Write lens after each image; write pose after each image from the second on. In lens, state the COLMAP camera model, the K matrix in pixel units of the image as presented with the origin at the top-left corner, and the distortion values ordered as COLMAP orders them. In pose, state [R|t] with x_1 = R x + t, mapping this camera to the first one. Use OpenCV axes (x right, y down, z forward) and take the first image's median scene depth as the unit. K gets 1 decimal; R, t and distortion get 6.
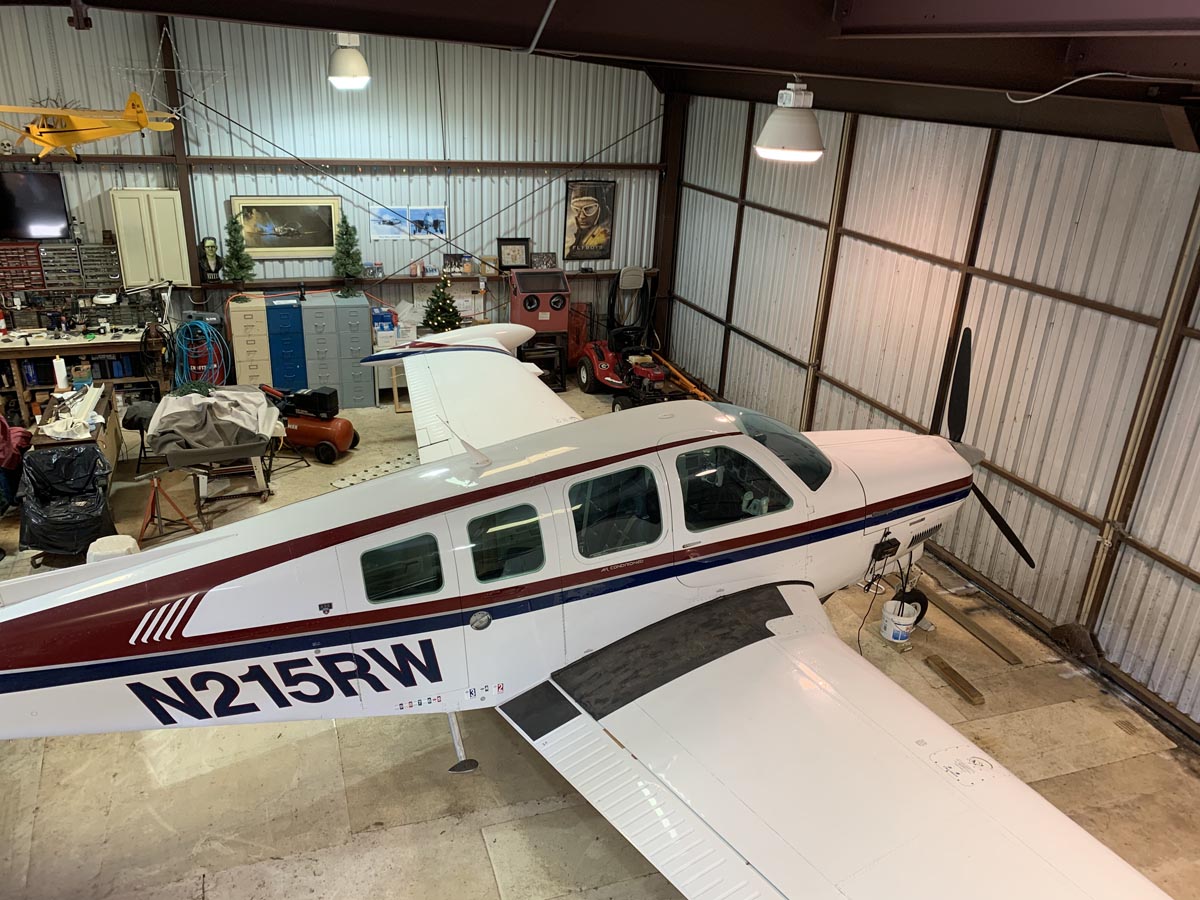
lens RADIAL K [[914.8, 0, 597.3], [0, 914.8, 449.8], [0, 0, 1]] dist [0.034237, -0.033849]
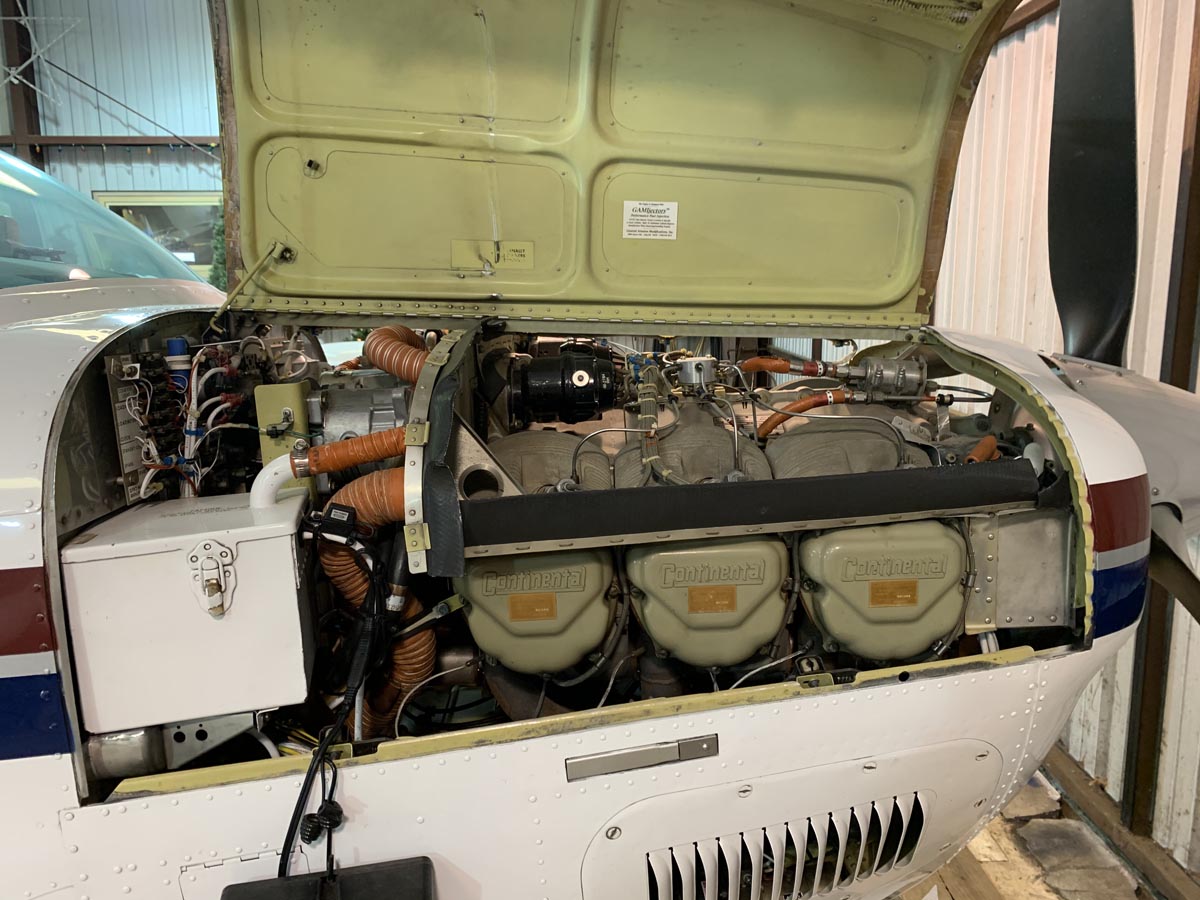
lens RADIAL K [[910.4, 0, 598.1], [0, 910.4, 450.4], [0, 0, 1]] dist [0.003548, 0.001389]
pose [[0.934508, 0.012942, -0.355707, 0.241749], [-0.091375, 0.974571, -0.204602, 0.037929], [0.344014, 0.223705, 0.911927, 0.531605]]
